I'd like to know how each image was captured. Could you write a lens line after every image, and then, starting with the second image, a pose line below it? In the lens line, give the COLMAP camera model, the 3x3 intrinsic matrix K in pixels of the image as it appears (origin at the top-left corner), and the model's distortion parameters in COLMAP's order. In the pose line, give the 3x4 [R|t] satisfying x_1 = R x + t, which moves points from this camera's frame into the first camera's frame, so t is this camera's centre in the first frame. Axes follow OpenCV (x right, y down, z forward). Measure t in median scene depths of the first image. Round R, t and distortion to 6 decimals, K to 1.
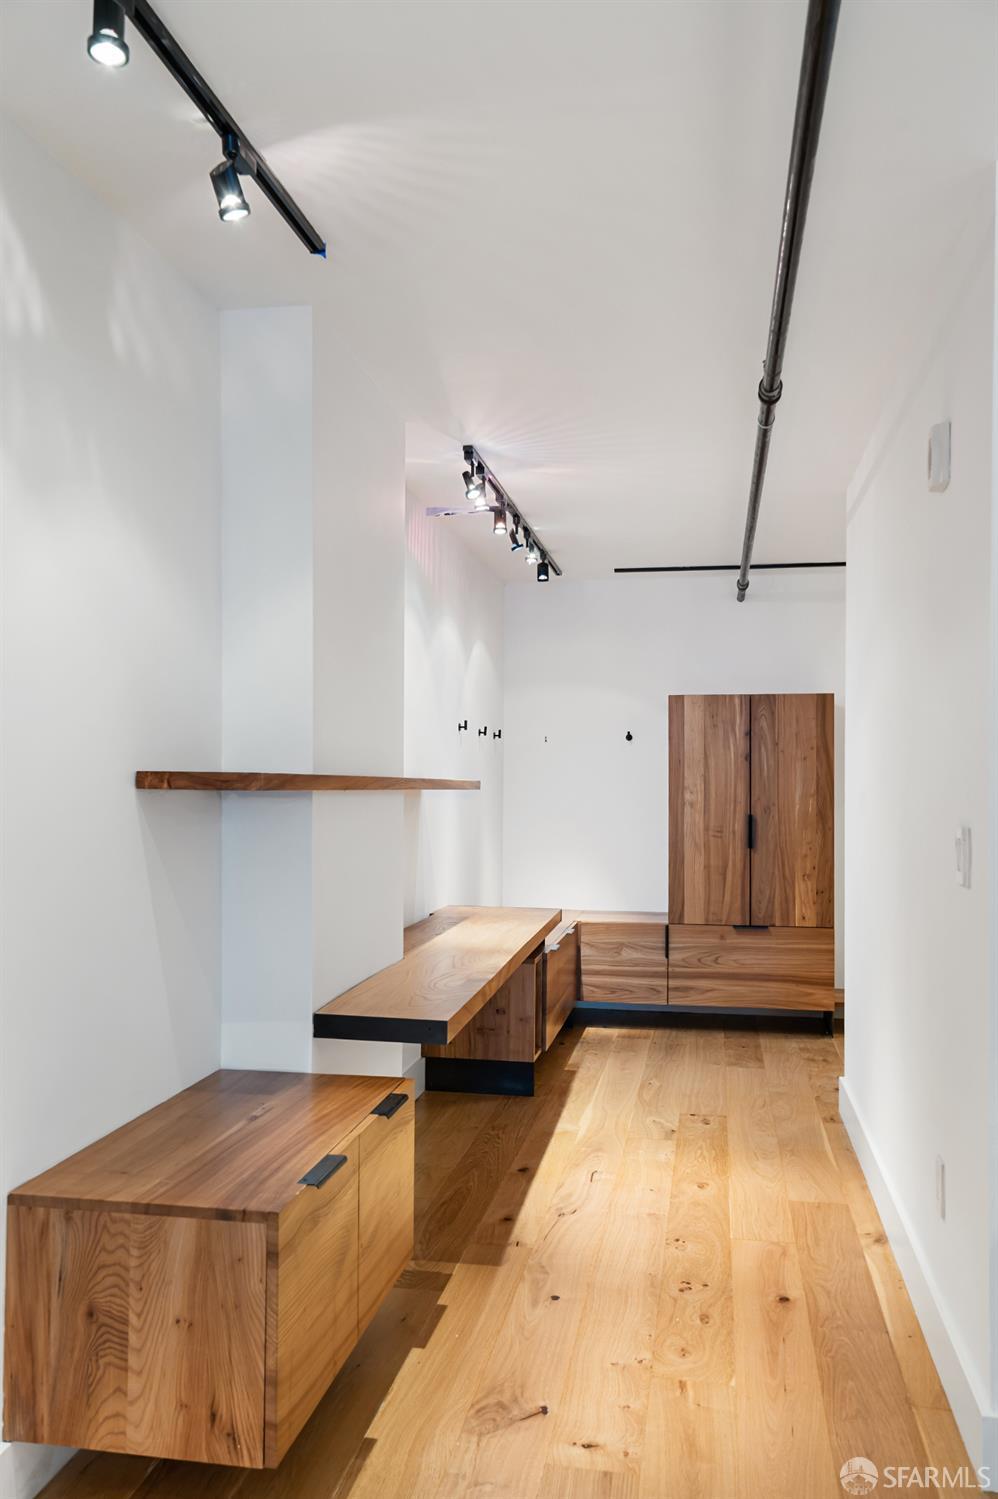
lens RADIAL K [[1227.9, 0, 499.0], [0, 1227.9, 749.5], [0, 0, 1]] dist [0.000451, 0.001240]
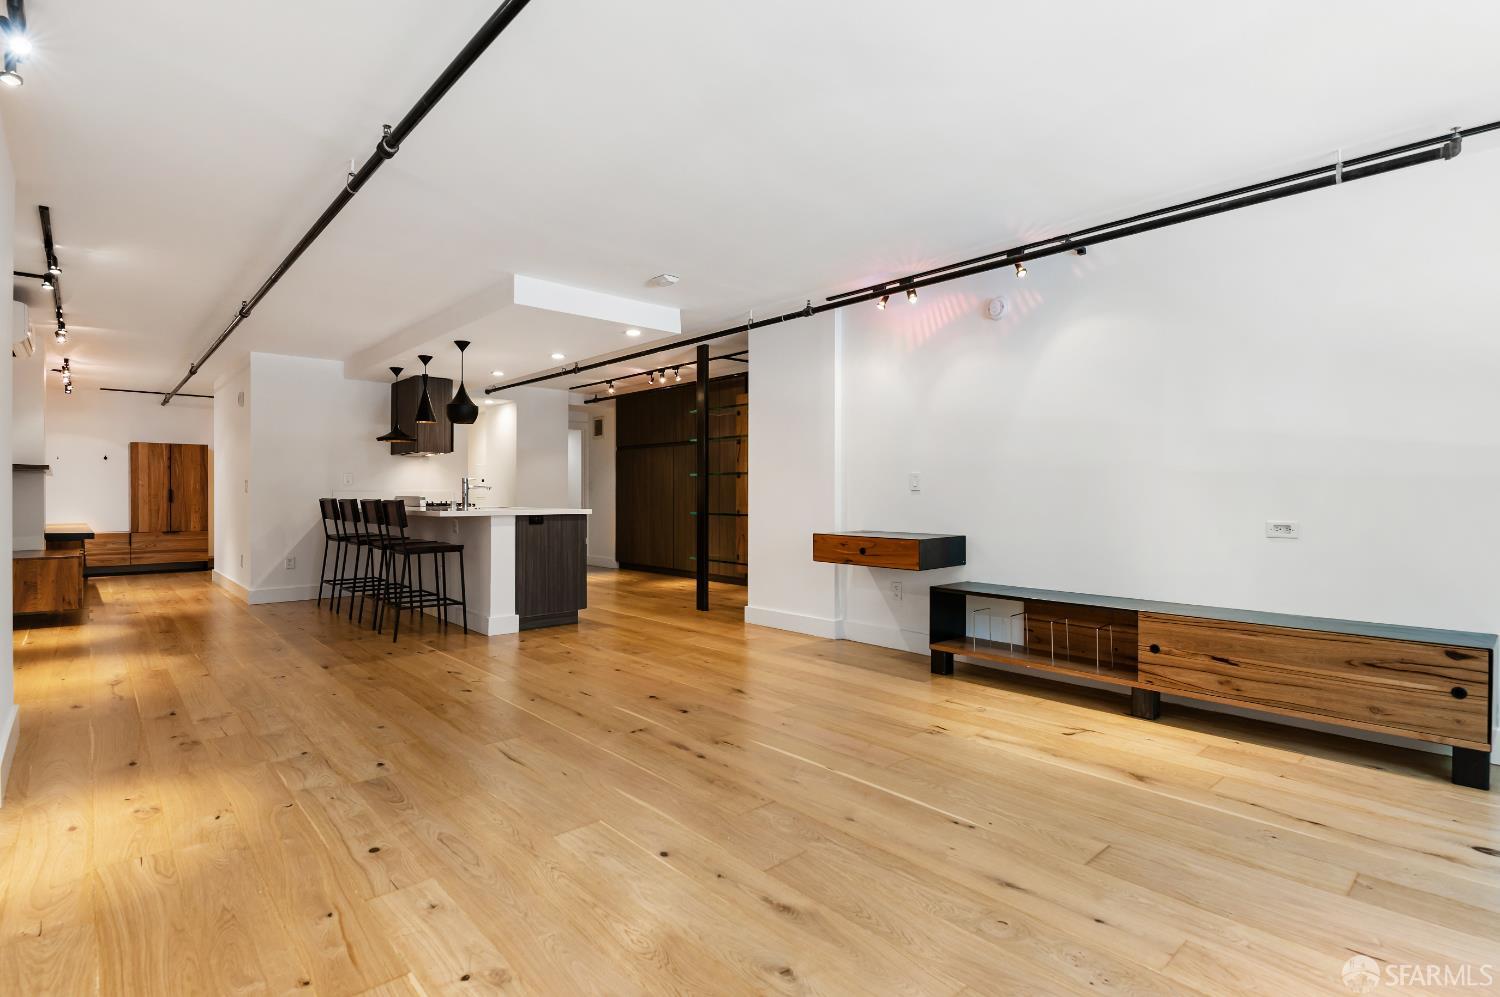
lens RADIAL K [[724.6, 0, 742.9], [0, 724.6, 496.1], [0, 0, 1]] dist [-0.012928, -0.000536]
pose [[0.606961, -0.010720, 0.794660, -0.273564], [-0.016213, 0.999534, 0.025867, 0.007984], [-0.794567, -0.028584, 0.606504, -0.906028]]
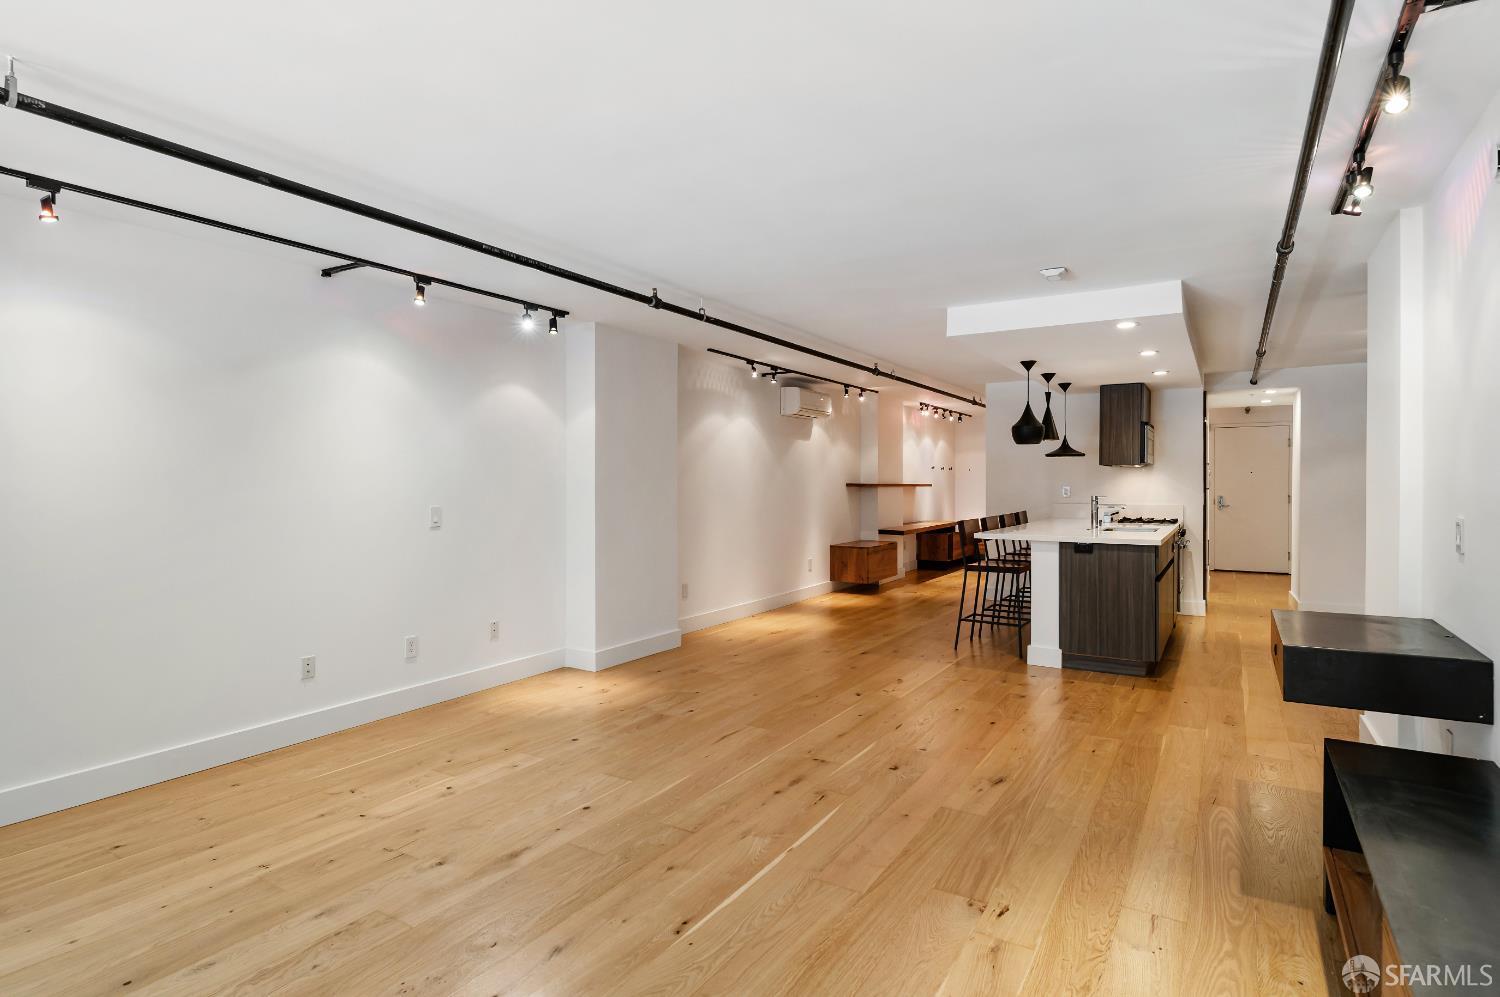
lens RADIAL K [[796.3, 0, 750.4], [0, 796.3, 479.9], [0, 0, 1]] dist [0.000347, -0.000001]
pose [[0.932791, -0.006654, -0.360356, 0.266698], [0.015043, 0.999677, 0.020479, -0.035184], [0.360104, -0.024523, 0.932590, -1.114245]]
